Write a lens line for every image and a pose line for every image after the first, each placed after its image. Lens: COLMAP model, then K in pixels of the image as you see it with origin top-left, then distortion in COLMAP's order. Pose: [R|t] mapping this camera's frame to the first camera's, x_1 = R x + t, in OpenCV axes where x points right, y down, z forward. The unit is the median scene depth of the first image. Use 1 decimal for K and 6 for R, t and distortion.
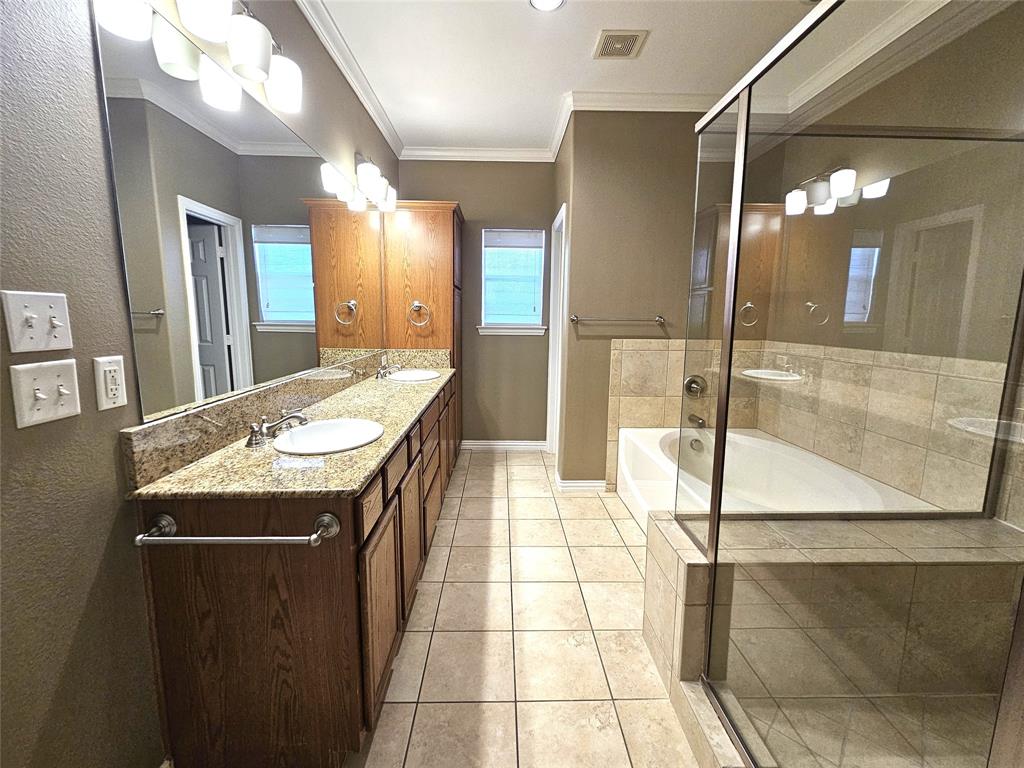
lens RADIAL K [[420.9, 0, 509.5], [0, 420.9, 382.8], [0, 0, 1]] dist [0.000444, -0.000079]
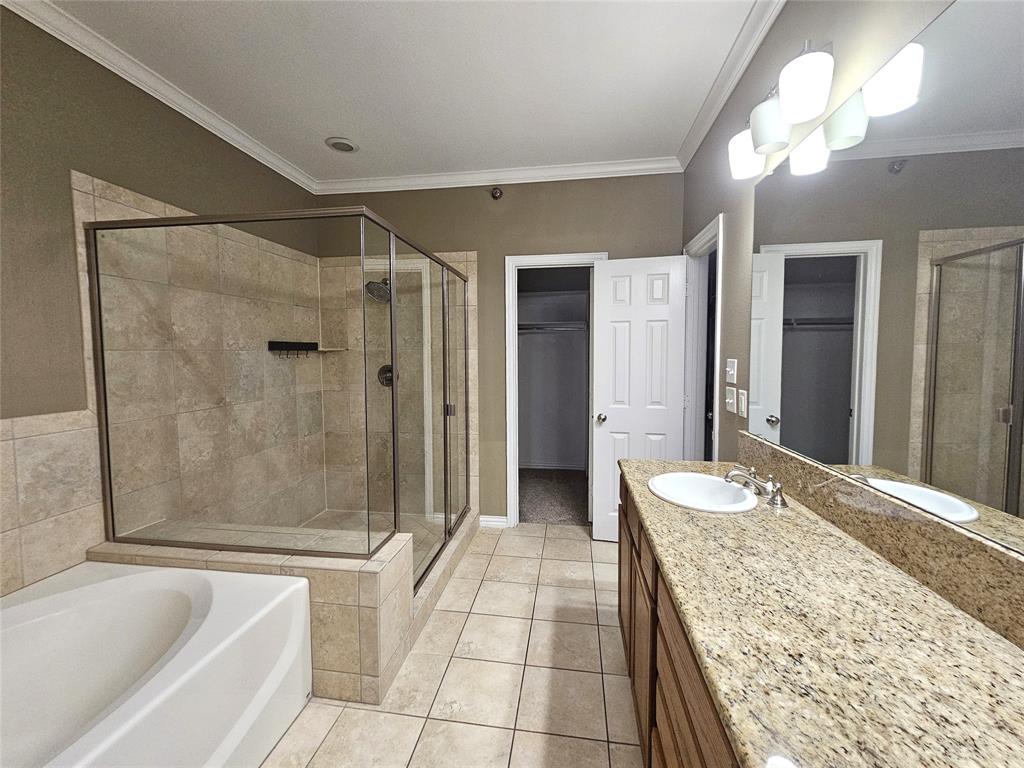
lens RADIAL K [[420.9, 0, 509.5], [0, 420.9, 382.8], [0, 0, 1]] dist [0.000444, -0.000079]
pose [[-0.985470, -0.016383, 0.169059, -0.120905], [0.022750, 0.973637, 0.226964, -0.320099], [-0.168320, 0.227513, -0.959117, 1.724389]]
